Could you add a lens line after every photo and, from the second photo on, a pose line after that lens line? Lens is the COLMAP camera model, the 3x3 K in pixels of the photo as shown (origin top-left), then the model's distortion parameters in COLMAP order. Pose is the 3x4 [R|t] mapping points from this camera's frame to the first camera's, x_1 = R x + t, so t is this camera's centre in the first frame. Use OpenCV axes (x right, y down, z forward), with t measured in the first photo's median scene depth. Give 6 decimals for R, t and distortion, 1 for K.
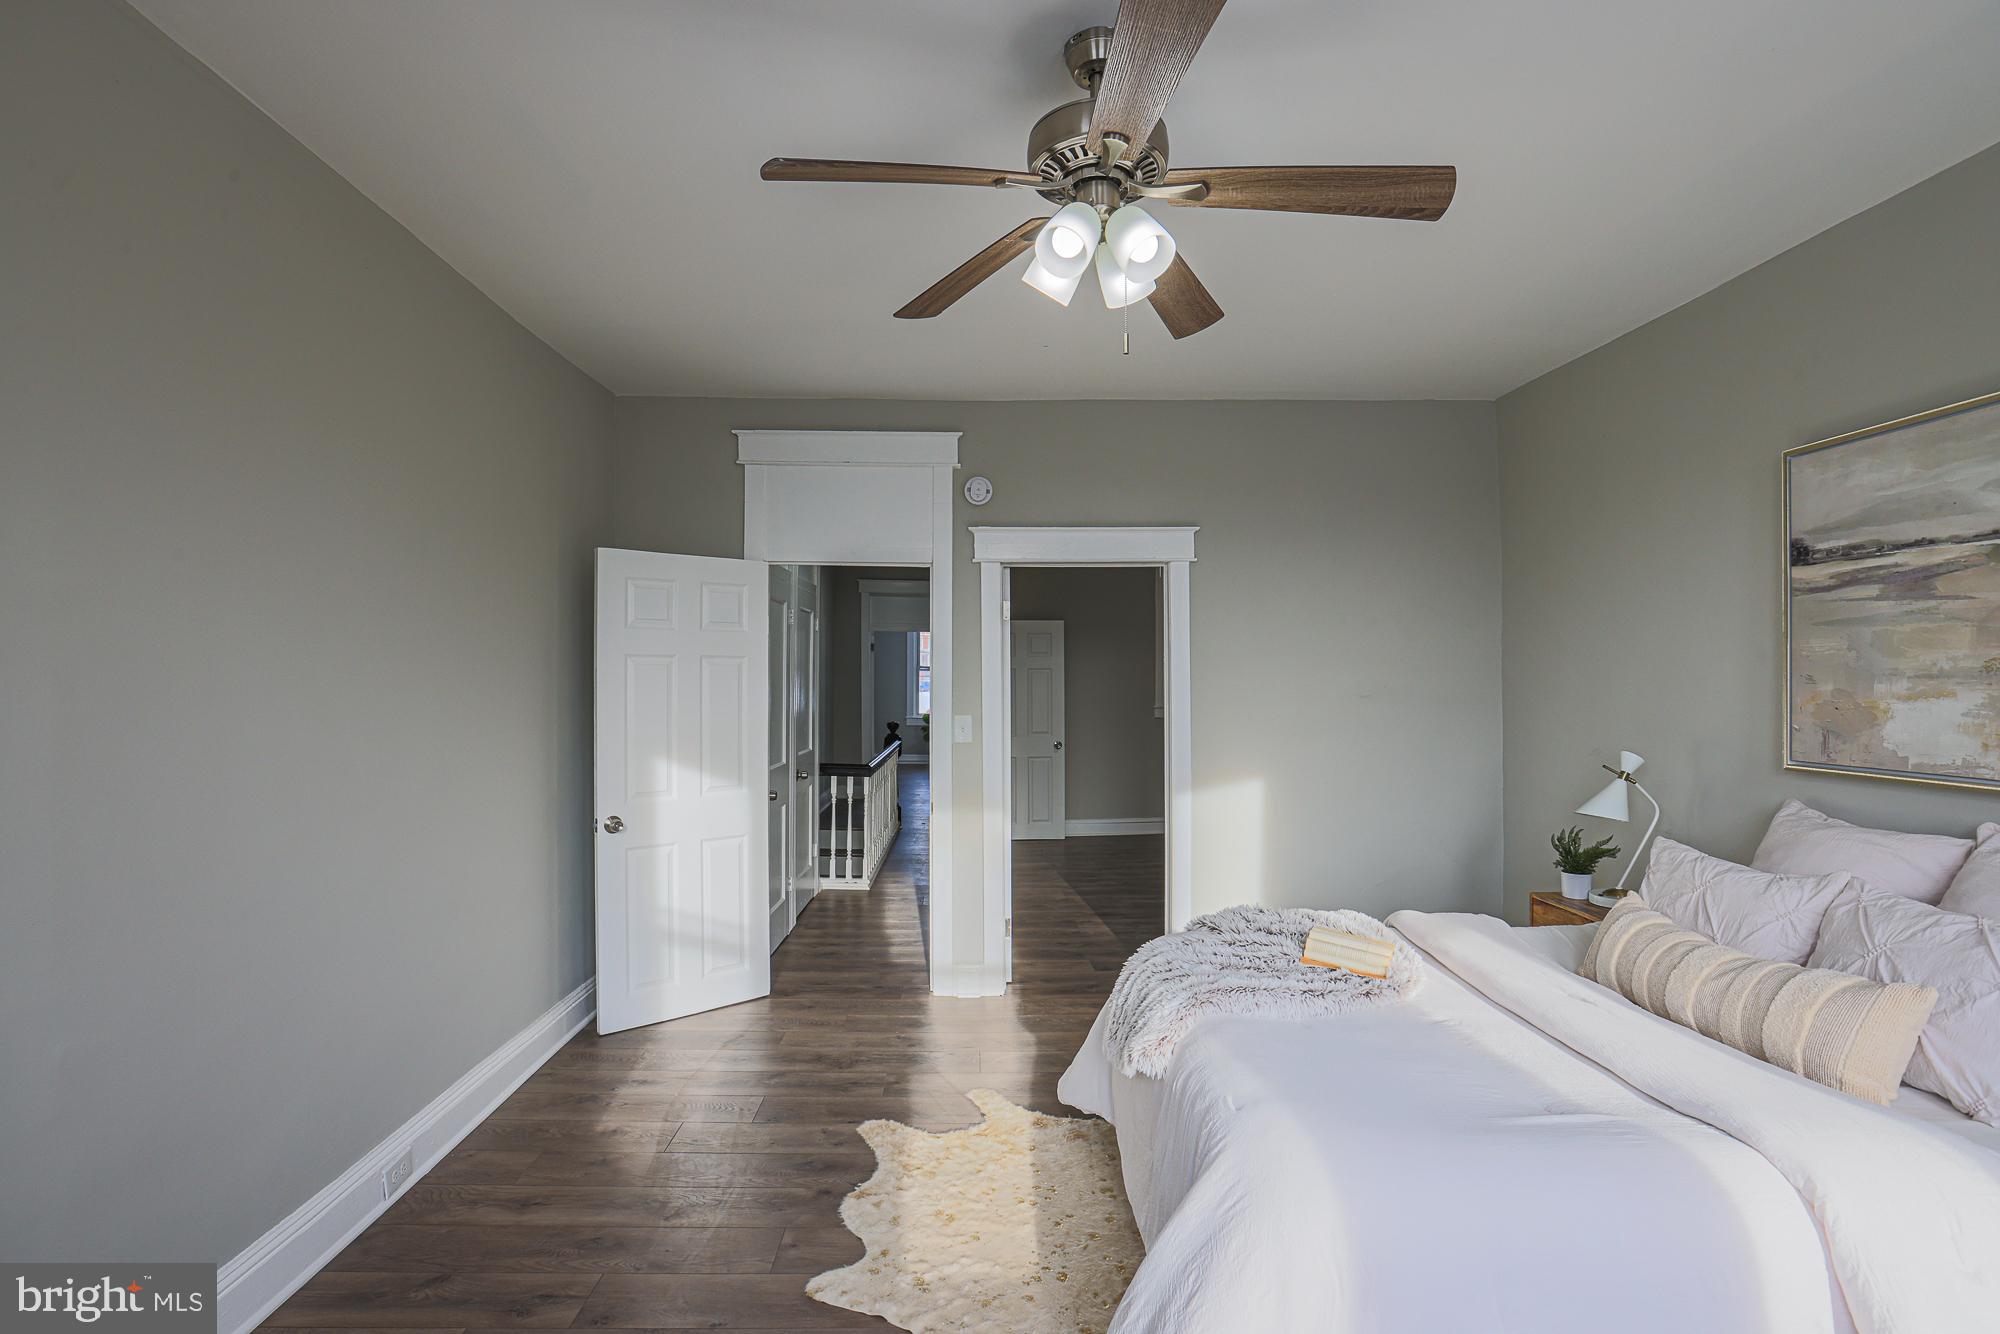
lens RADIAL K [[950.2, 0, 992.8], [0, 950.2, 670.9], [0, 0, 1]] dist [-0.062015, 0.028975]
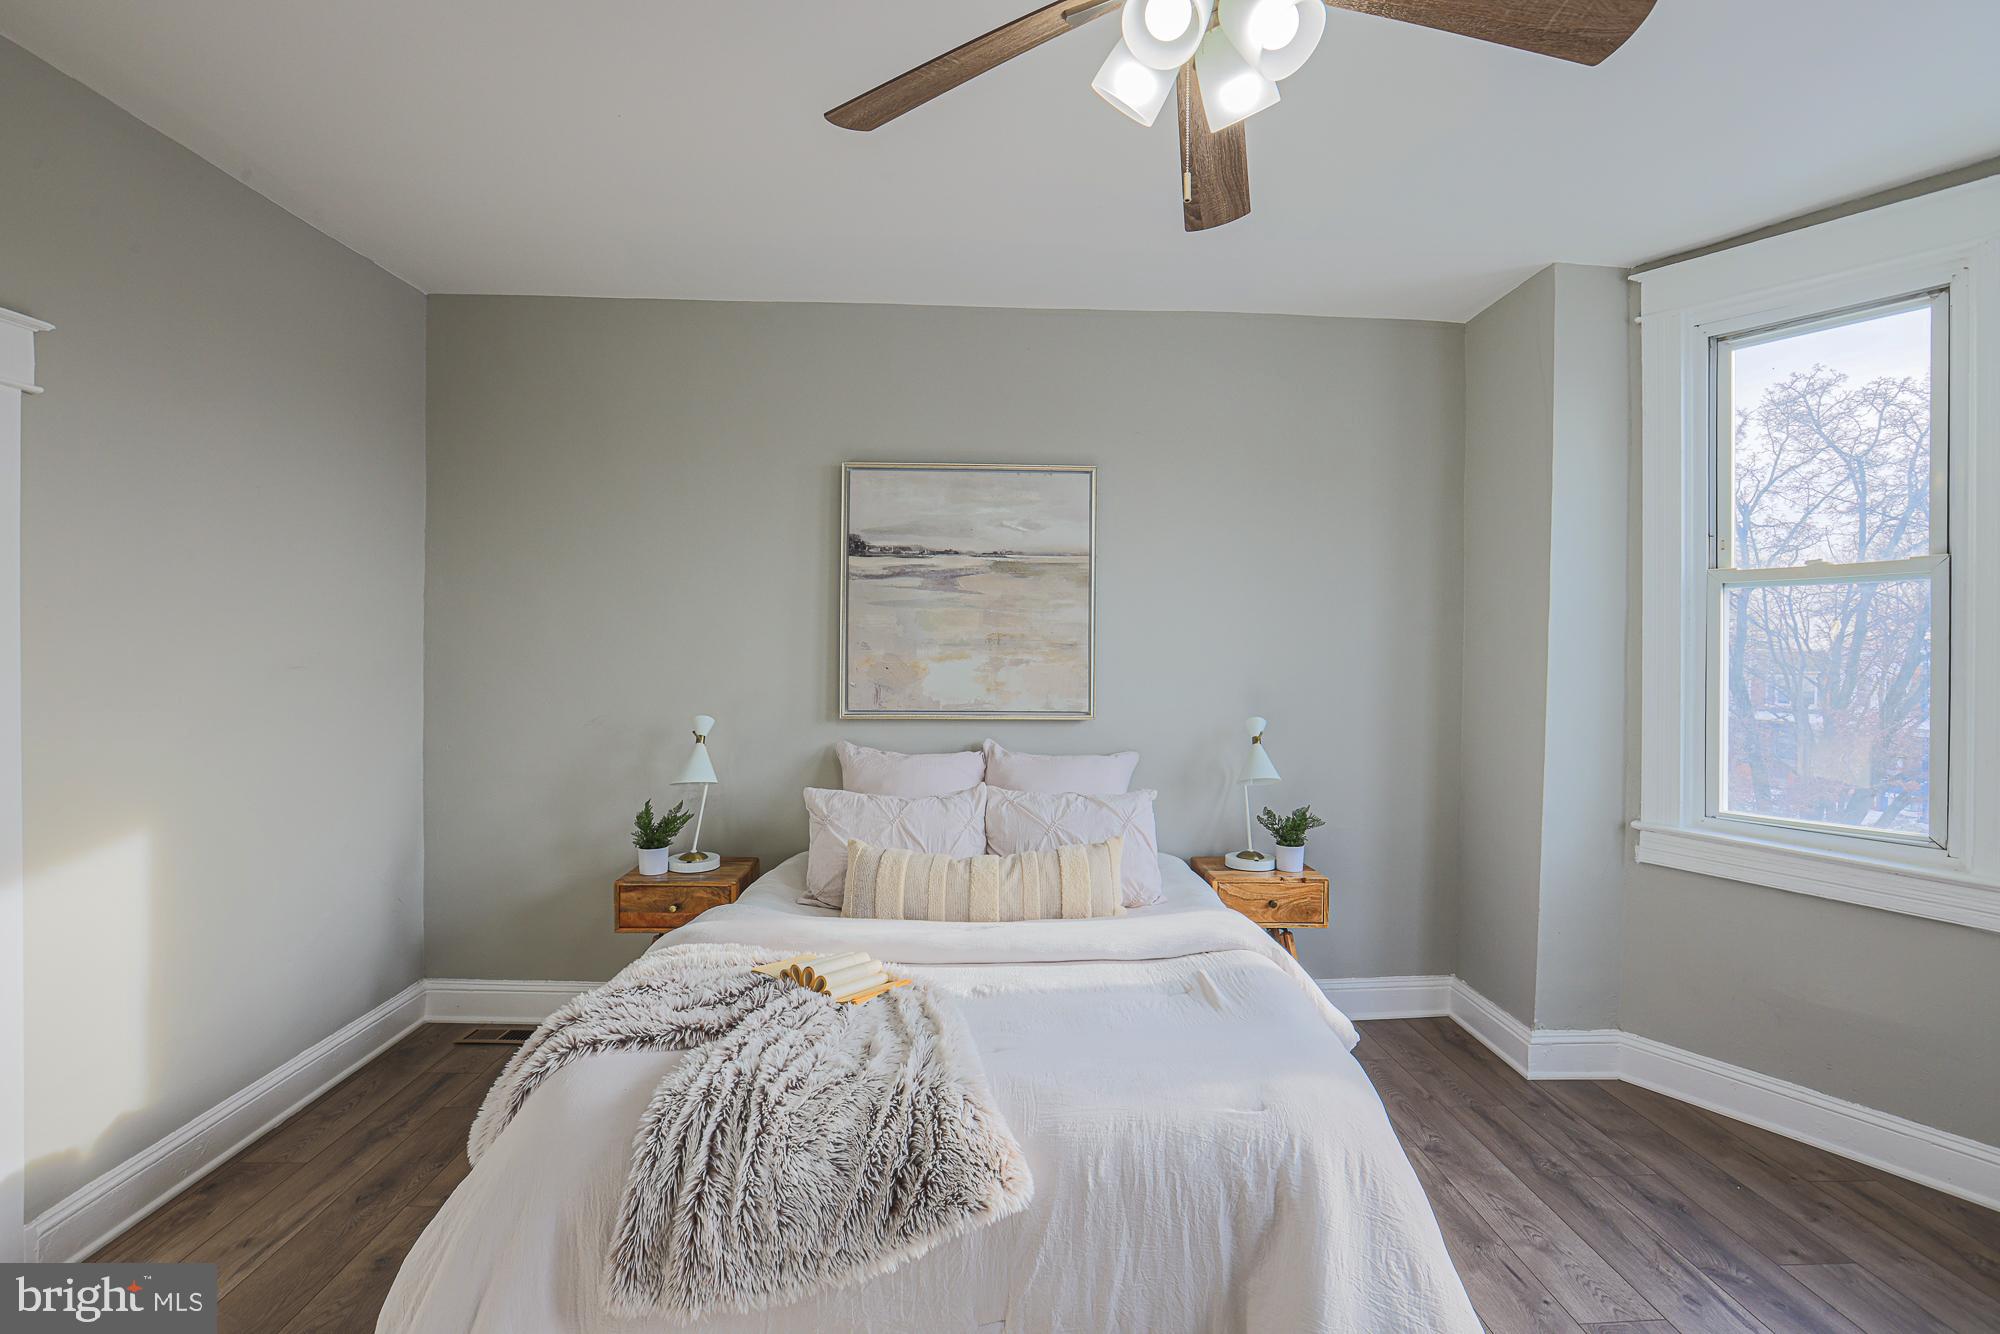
lens RADIAL K [[950.2, 0, 992.8], [0, 950.2, 670.9], [0, 0, 1]] dist [-0.062015, 0.028975]
pose [[-0.024383, -0.032623, 0.999170, -0.471549], [-0.014046, 0.999380, 0.032287, -0.001625], [-0.999604, -0.013247, -0.024826, 0.915544]]
